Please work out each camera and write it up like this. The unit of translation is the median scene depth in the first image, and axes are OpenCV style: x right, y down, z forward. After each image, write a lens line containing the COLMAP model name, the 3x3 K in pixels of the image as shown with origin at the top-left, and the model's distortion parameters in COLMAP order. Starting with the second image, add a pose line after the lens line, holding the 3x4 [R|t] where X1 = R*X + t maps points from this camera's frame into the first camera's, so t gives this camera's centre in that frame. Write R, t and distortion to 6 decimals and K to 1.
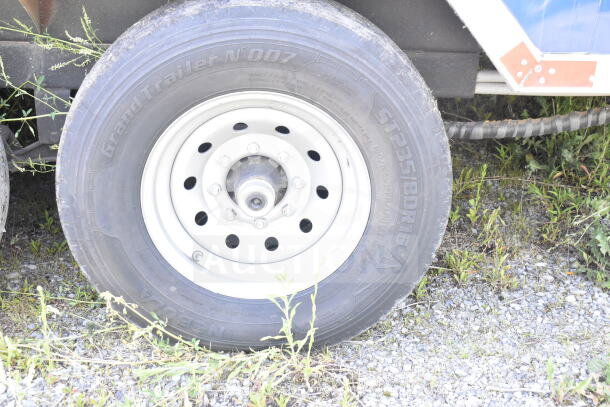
lens RADIAL K [[774.4, 0, 305.0], [0, 774.4, 203.5], [0, 0, 1]] dist [-0.004634, -0.008458]
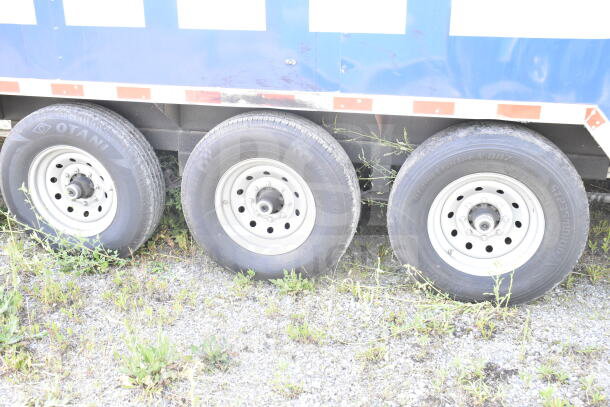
lens RADIAL K [[645.4, 0, 305.0], [0, 645.4, 203.5], [0, 0, 1]] dist [0.005200, -0.008791]
pose [[0.965184, 0.064470, -0.253503, -0.089311], [-0.079644, 0.995566, -0.050046, 0.058851], [0.249152, 0.068493, 0.966039, -0.734093]]
